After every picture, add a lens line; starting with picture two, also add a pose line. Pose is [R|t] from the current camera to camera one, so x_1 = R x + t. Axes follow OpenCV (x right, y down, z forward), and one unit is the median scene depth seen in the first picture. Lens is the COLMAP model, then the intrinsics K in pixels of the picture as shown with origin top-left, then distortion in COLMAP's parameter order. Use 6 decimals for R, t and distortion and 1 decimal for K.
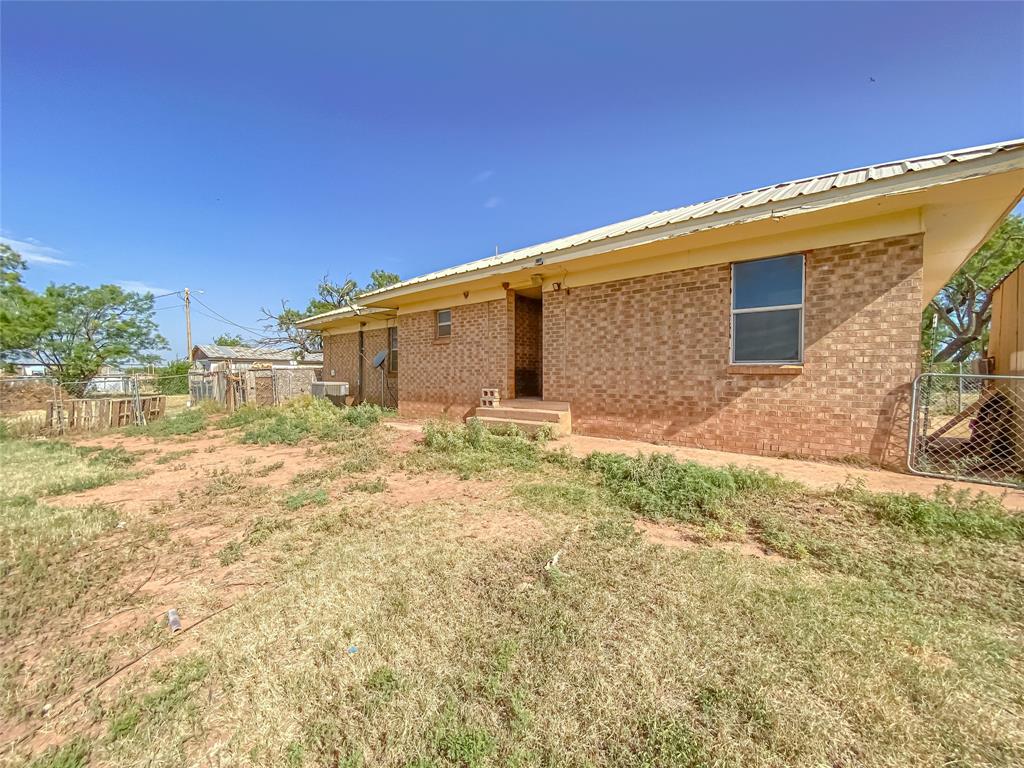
lens RADIAL K [[416.6, 0, 515.2], [0, 416.6, 386.3], [0, 0, 1]] dist [-0.002855, -0.000243]
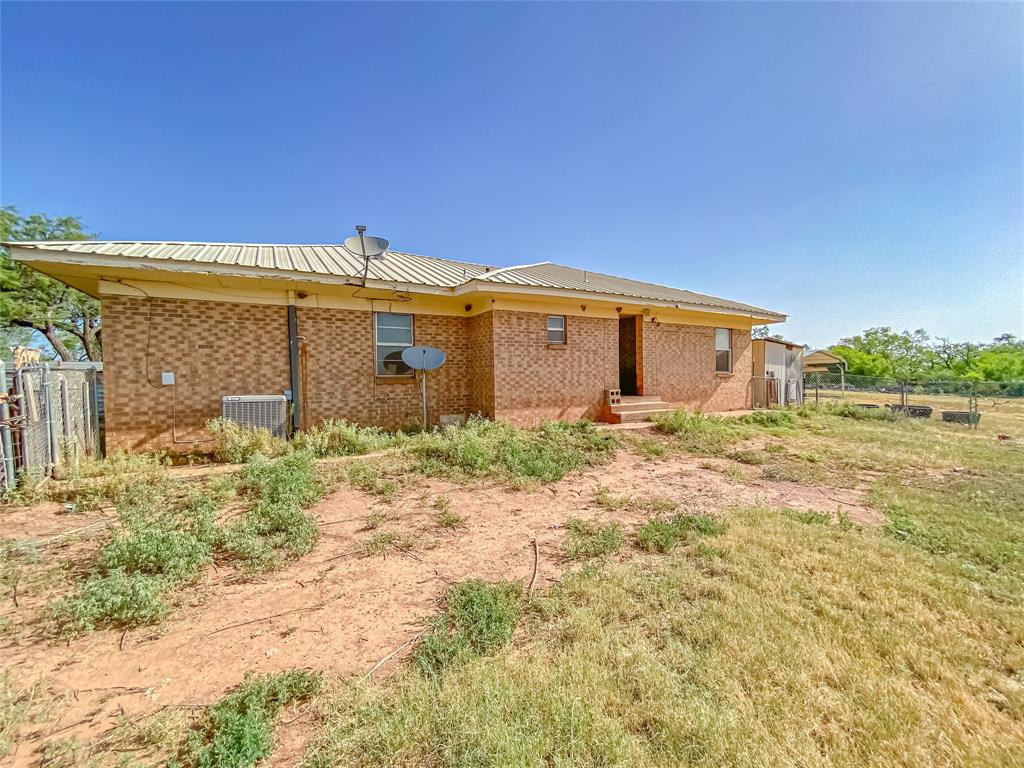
lens RADIAL K [[416.6, 0, 515.2], [0, 416.6, 386.3], [0, 0, 1]] dist [-0.002855, -0.000243]
pose [[0.344883, -0.020004, 0.938433, -1.688713], [0.034925, 0.999354, 0.008467, -0.031489], [-0.937996, 0.029855, 0.345359, 1.073509]]
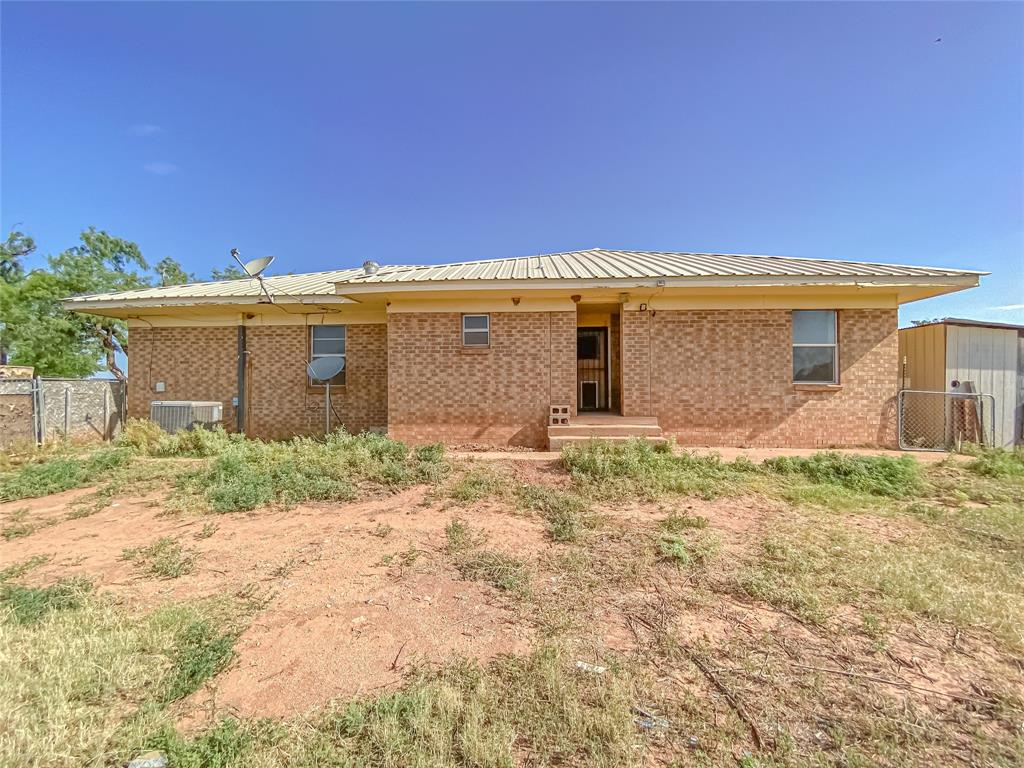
lens RADIAL K [[416.6, 0, 515.2], [0, 416.6, 386.3], [0, 0, 1]] dist [-0.002855, -0.000243]
pose [[0.795759, 0.008681, 0.605551, -0.892052], [0.014702, 0.999326, -0.033645, -0.009638], [-0.605435, 0.035676, 0.795095, 0.407687]]
